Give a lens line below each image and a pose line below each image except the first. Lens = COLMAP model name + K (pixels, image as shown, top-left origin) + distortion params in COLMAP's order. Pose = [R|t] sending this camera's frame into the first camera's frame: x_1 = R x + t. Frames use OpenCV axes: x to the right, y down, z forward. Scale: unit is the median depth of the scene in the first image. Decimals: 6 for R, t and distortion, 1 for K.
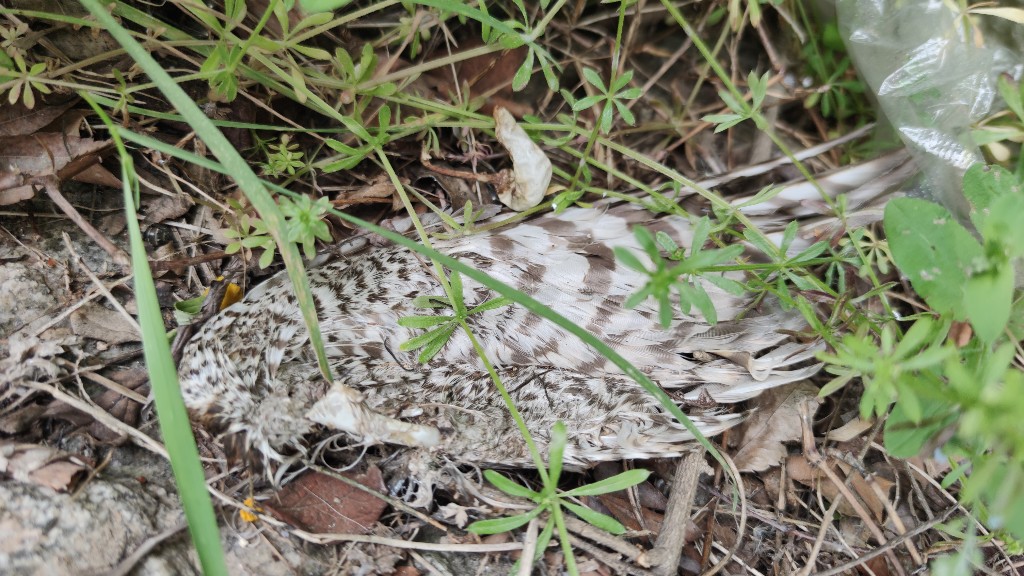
lens RADIAL K [[771.7, 0, 512.0], [0, 771.7, 288.0], [0, 0, 1]] dist [-0.024638, -0.003277]
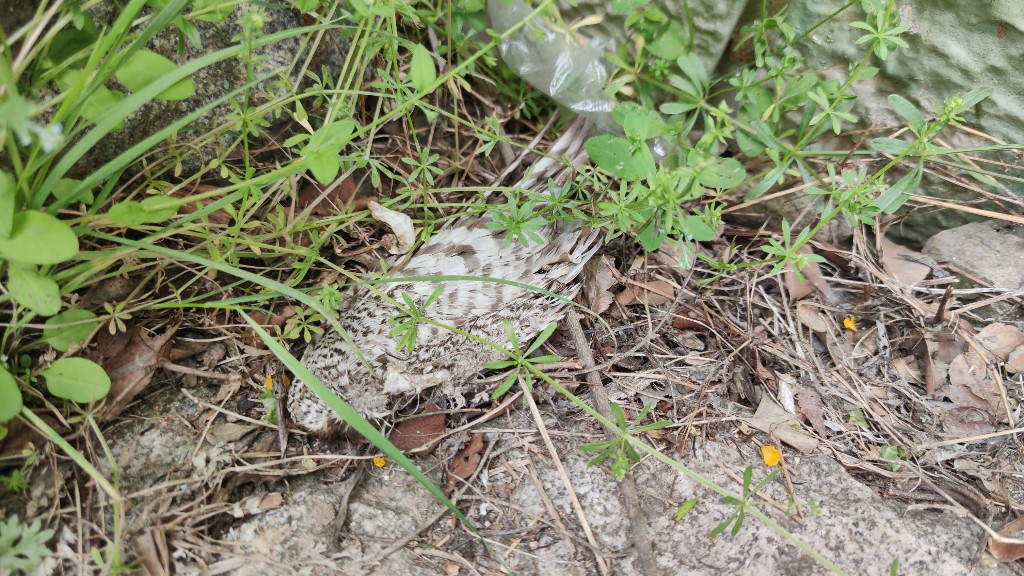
lens RADIAL K [[745.7, 0, 512.0], [0, 745.7, 288.0], [0, 0, 1]] dist [0.032915, -0.001993]
pose [[0.829117, -0.493362, 0.262979, -0.268291], [0.513119, 0.858284, -0.007570, 0.093840], [-0.221976, 0.141216, 0.964772, -0.579664]]
